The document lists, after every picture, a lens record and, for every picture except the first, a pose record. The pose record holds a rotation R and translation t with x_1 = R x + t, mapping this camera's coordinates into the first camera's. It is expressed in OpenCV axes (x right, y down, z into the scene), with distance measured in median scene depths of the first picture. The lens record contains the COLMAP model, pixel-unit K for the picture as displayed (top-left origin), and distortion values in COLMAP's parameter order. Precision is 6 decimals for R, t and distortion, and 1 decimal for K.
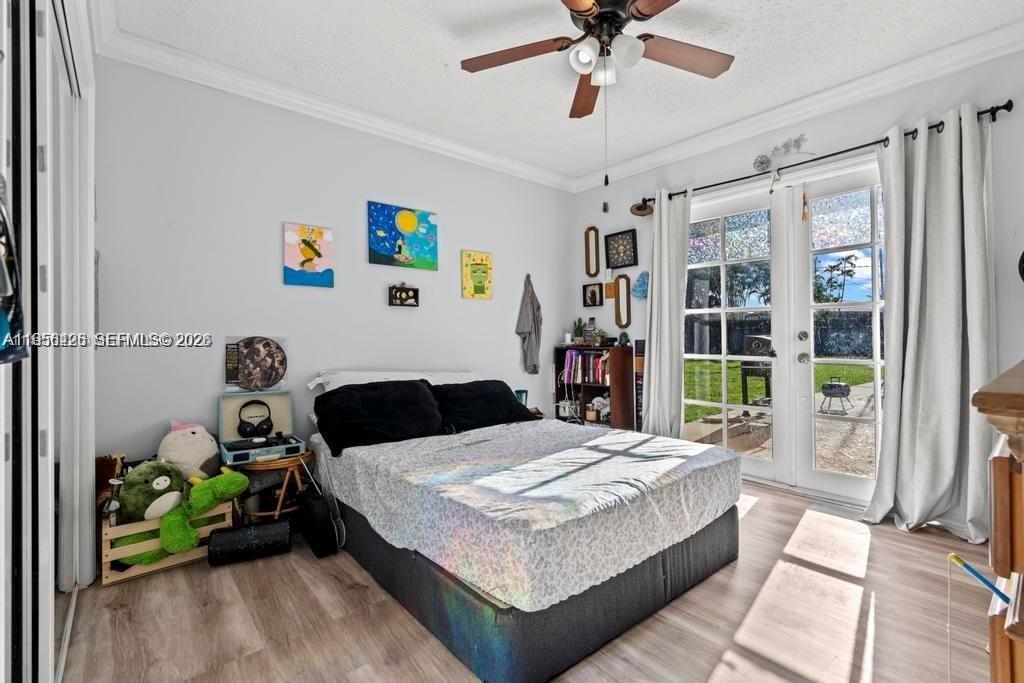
lens RADIAL K [[447.9, 0, 512.0], [0, 447.9, 341.5], [0, 0, 1]] dist [-0.002639, -0.000105]
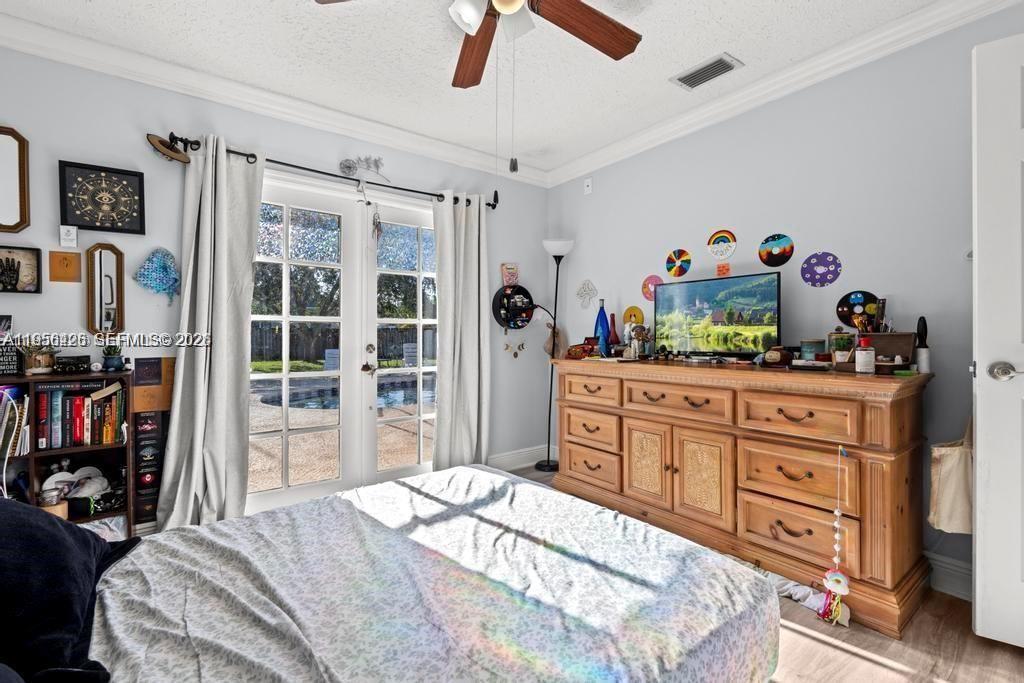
lens RADIAL K [[451.7, 0, 510.9], [0, 451.7, 332.7], [0, 0, 1]] dist [-0.002913, -0.000305]
pose [[0.069851, 0.010723, 0.997500, -0.303613], [0.011419, 0.999868, -0.011548, -0.025803], [-0.997492, 0.012197, 0.069719, 0.482169]]
